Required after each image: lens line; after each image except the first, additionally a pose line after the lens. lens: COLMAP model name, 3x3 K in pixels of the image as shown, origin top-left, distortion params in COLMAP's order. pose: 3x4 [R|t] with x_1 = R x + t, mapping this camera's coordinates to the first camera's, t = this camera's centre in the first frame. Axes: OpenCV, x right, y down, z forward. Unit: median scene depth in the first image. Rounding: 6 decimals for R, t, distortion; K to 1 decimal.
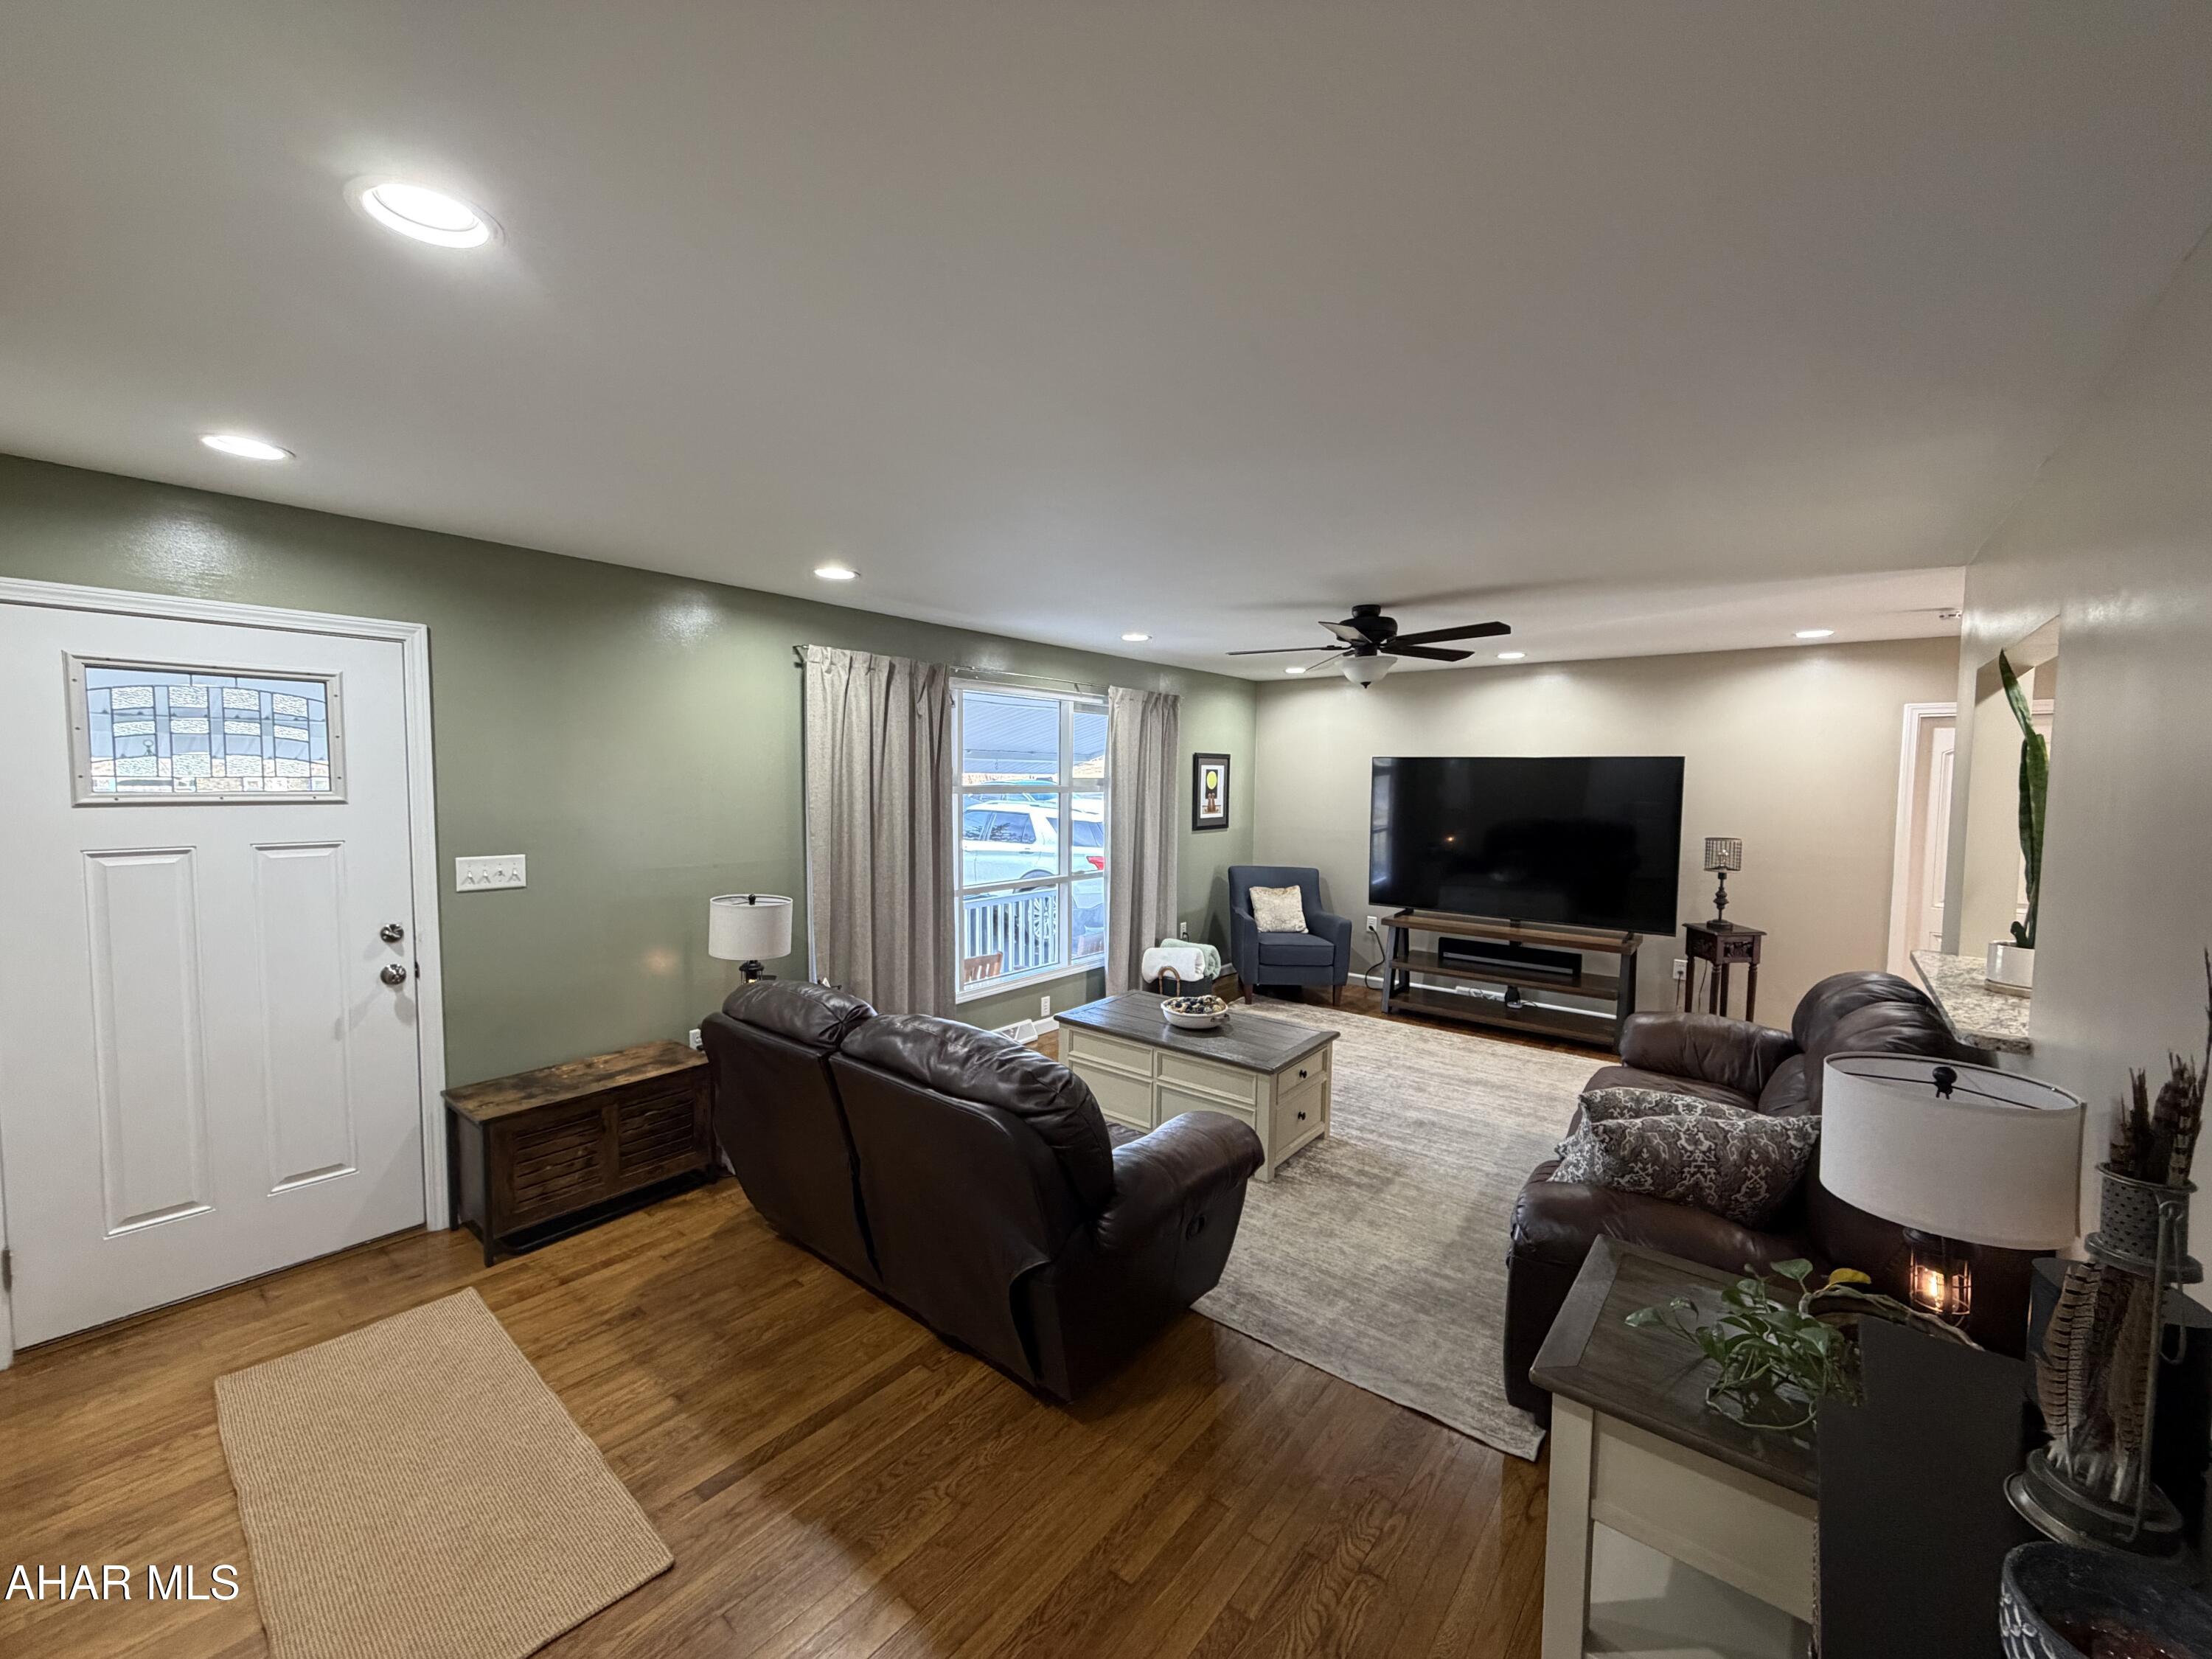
lens RADIAL K [[881.0, 0, 1095.4], [0, 881.0, 832.9], [0, 0, 1]] dist [0.002069, -0.000512]
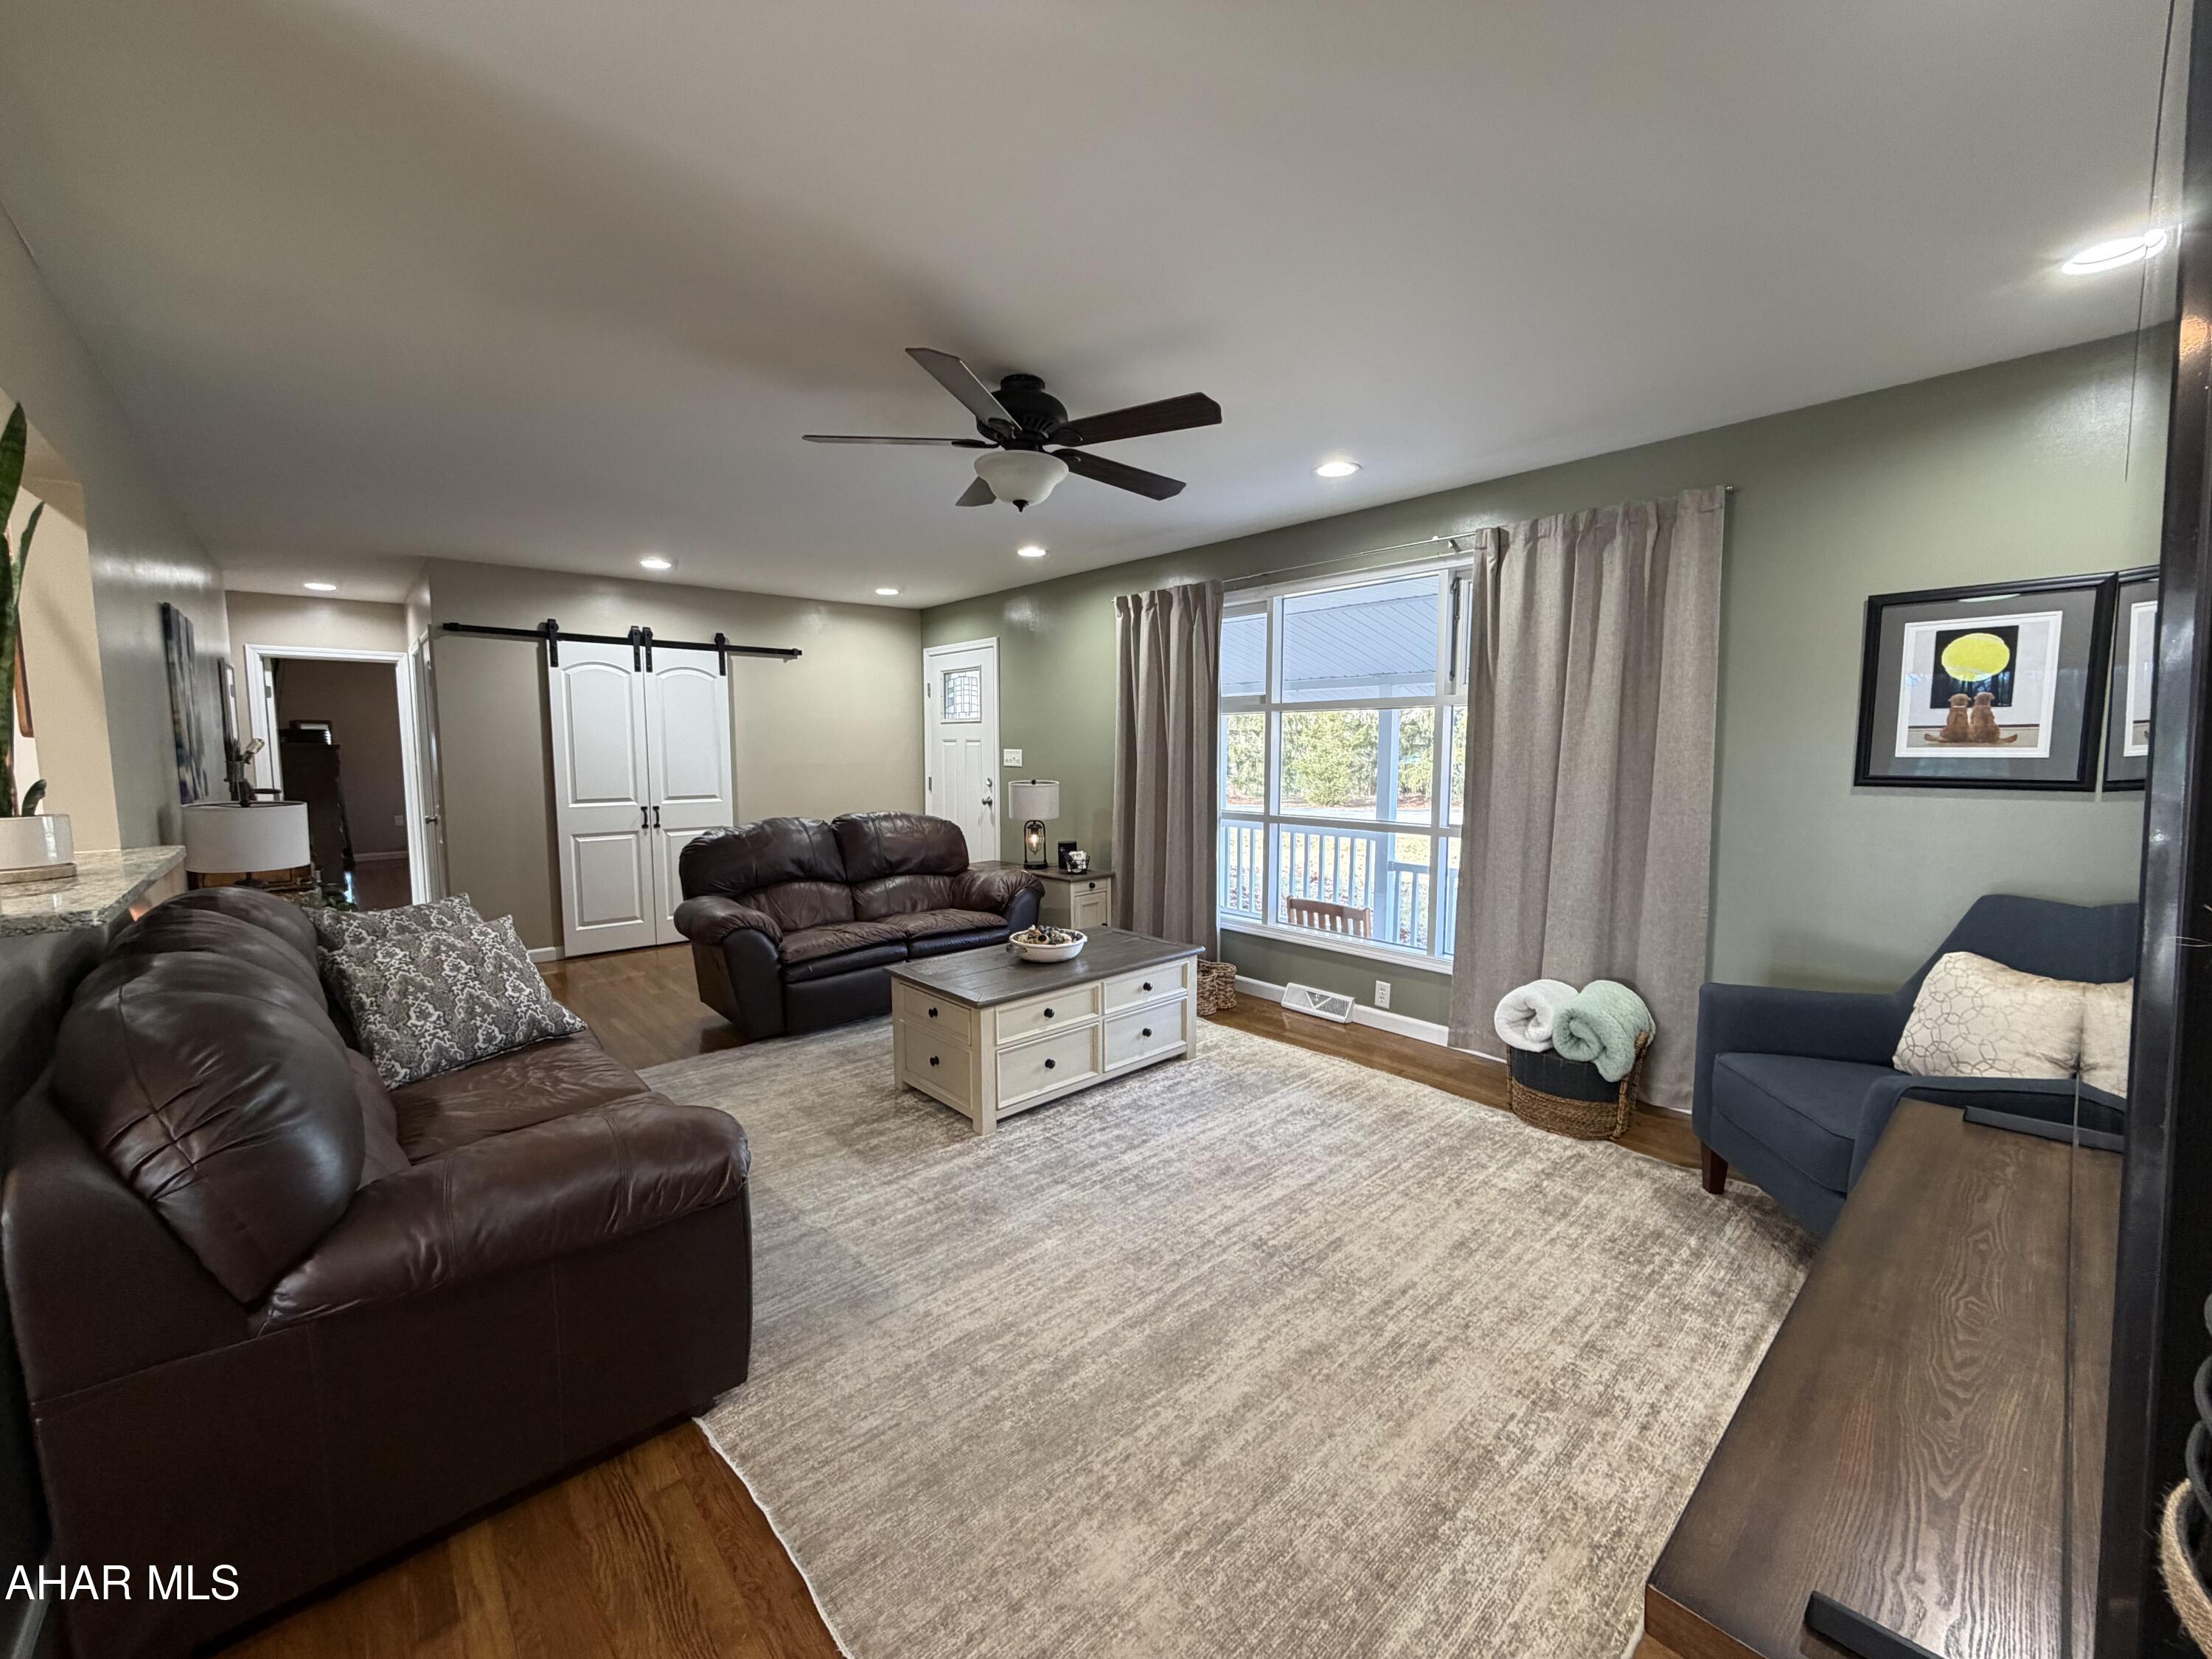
lens RADIAL K [[881.0, 0, 1107.4], [0, 881.0, 829.7], [0, 0, 1]] dist [0.002069, -0.000512]
pose [[-0.157710, 0.083790, -0.983924, 1.289439], [-0.065463, 0.993315, 0.095082, 0.003180], [0.985313, 0.079406, -0.151170, 1.587822]]
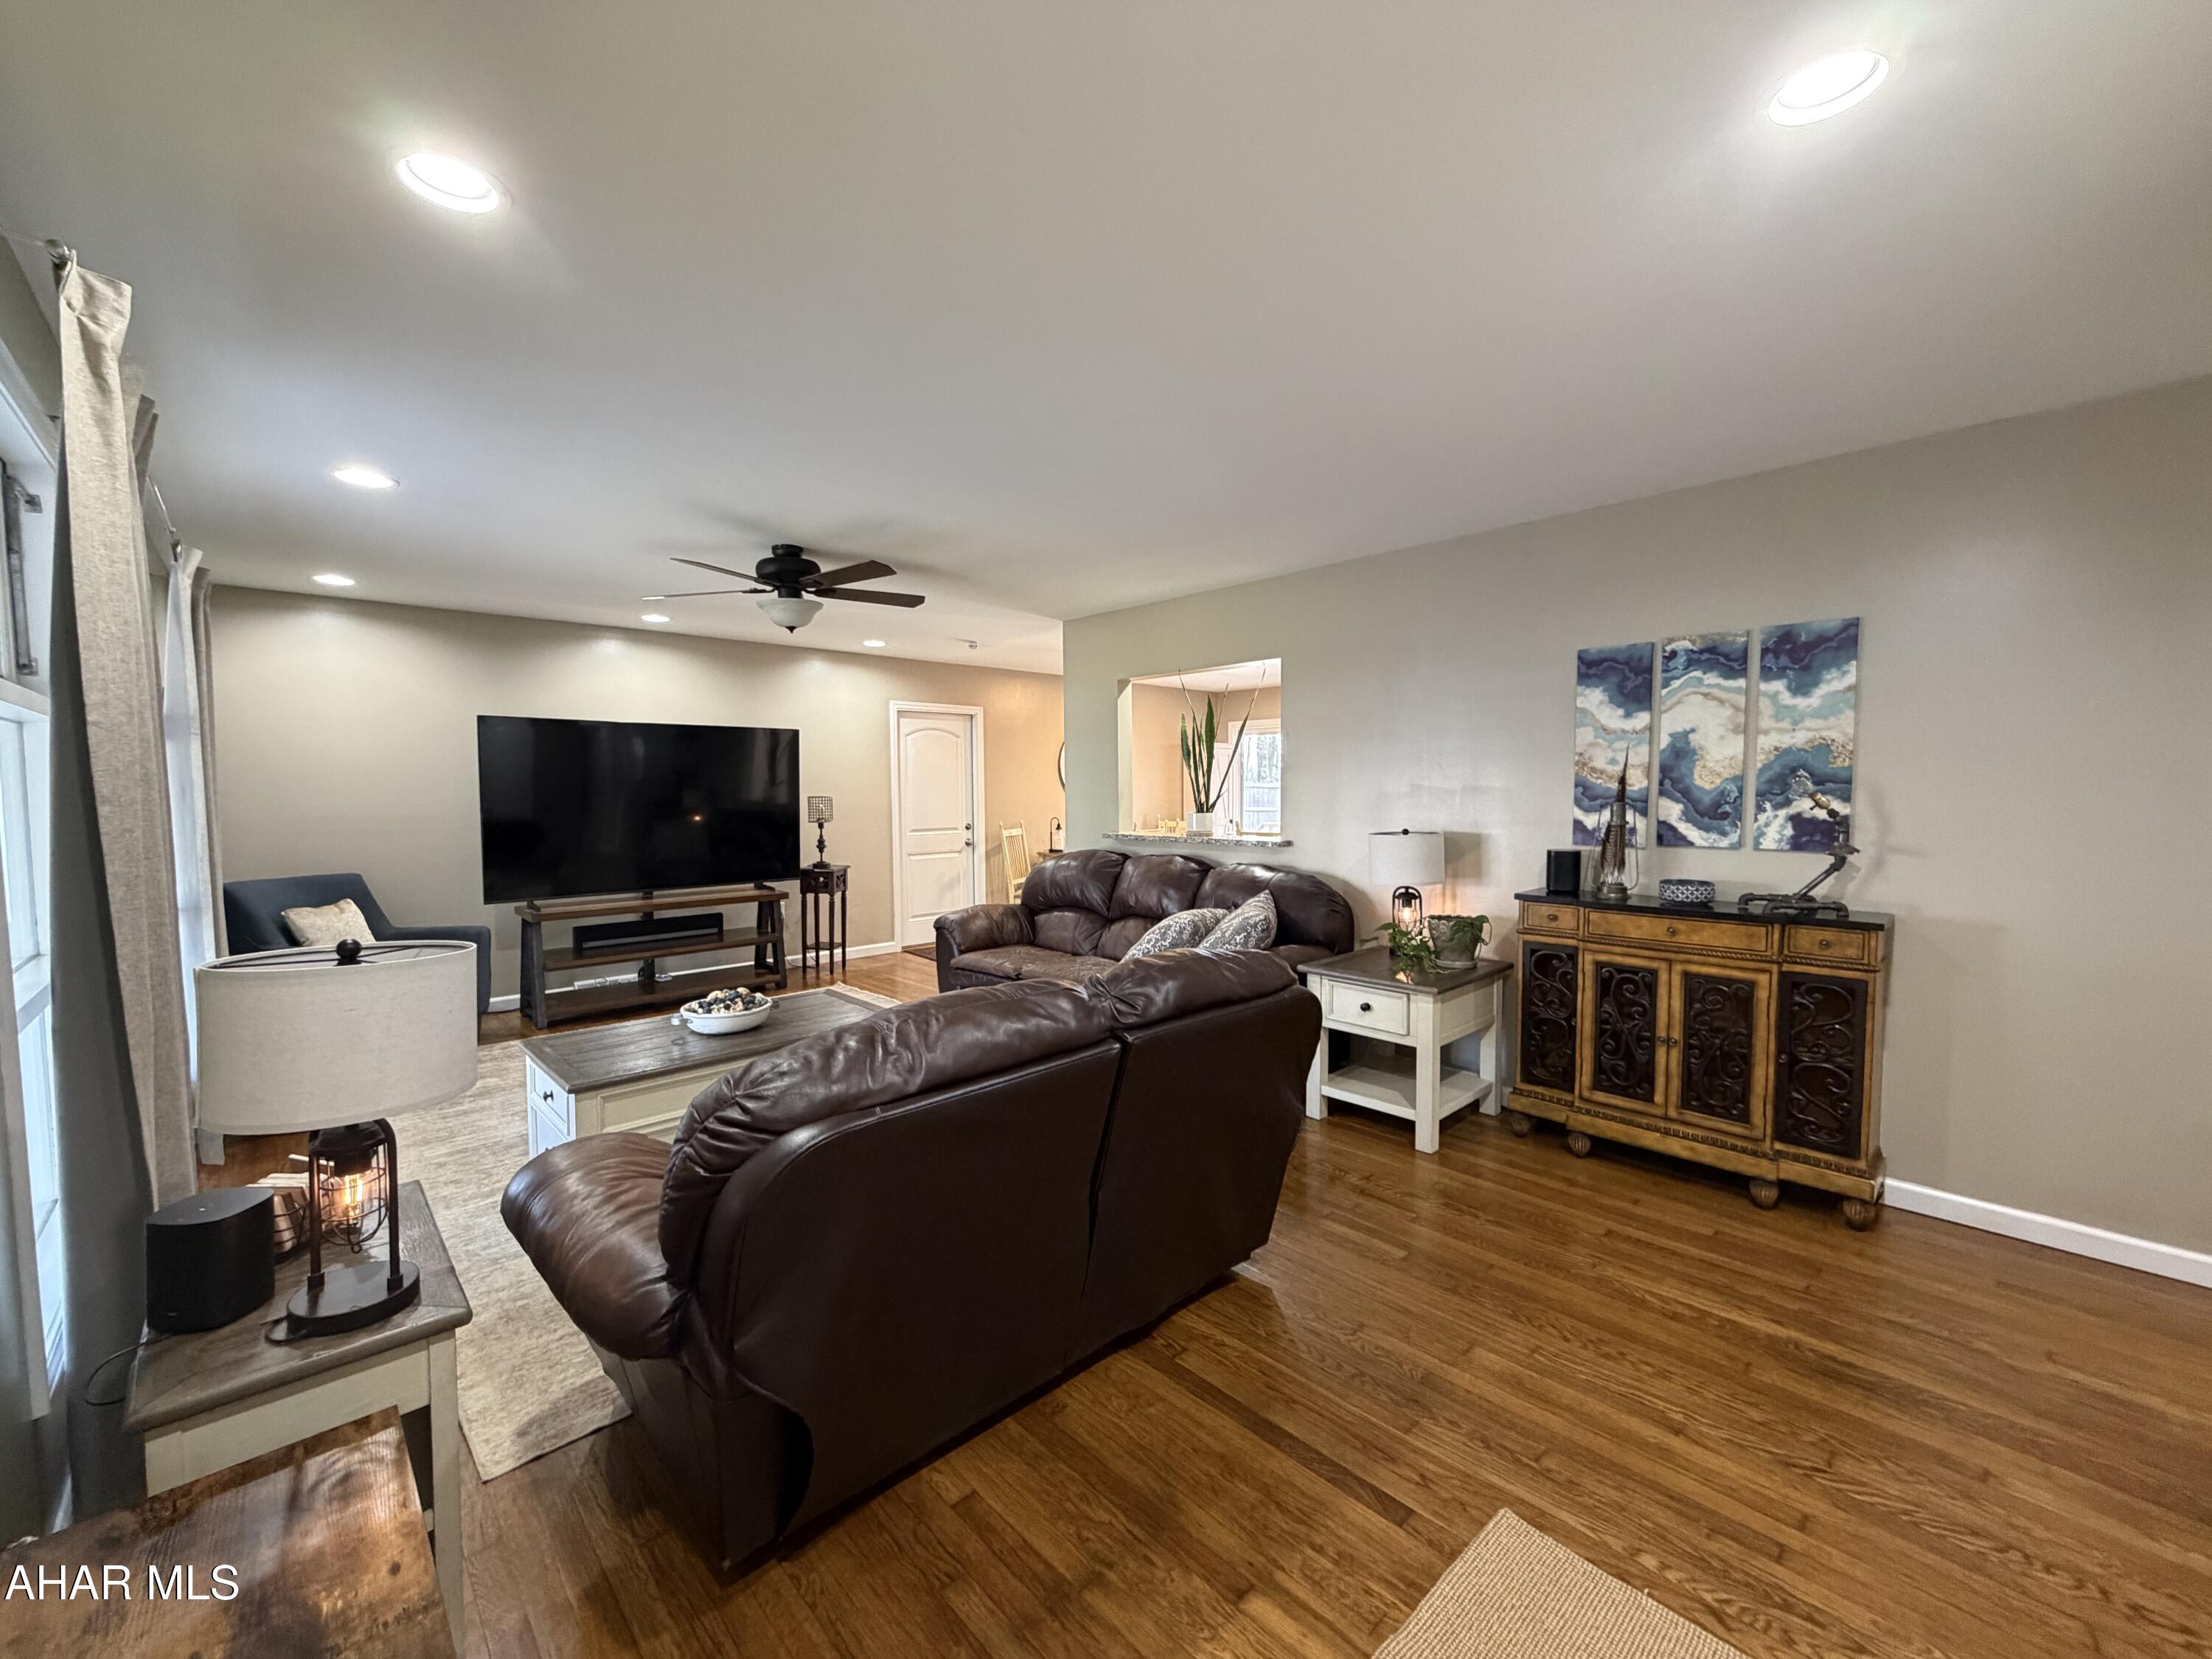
lens RADIAL K [[881.0, 0, 1097.1], [0, 881.0, 829.9], [0, 0, 1]] dist [0.002069, -0.000512]
pose [[0.131548, -0.062463, 0.989340, -0.826305], [0.074986, 0.995781, 0.052899, 0.029451], [-0.988470, 0.067228, 0.135677, 0.741330]]
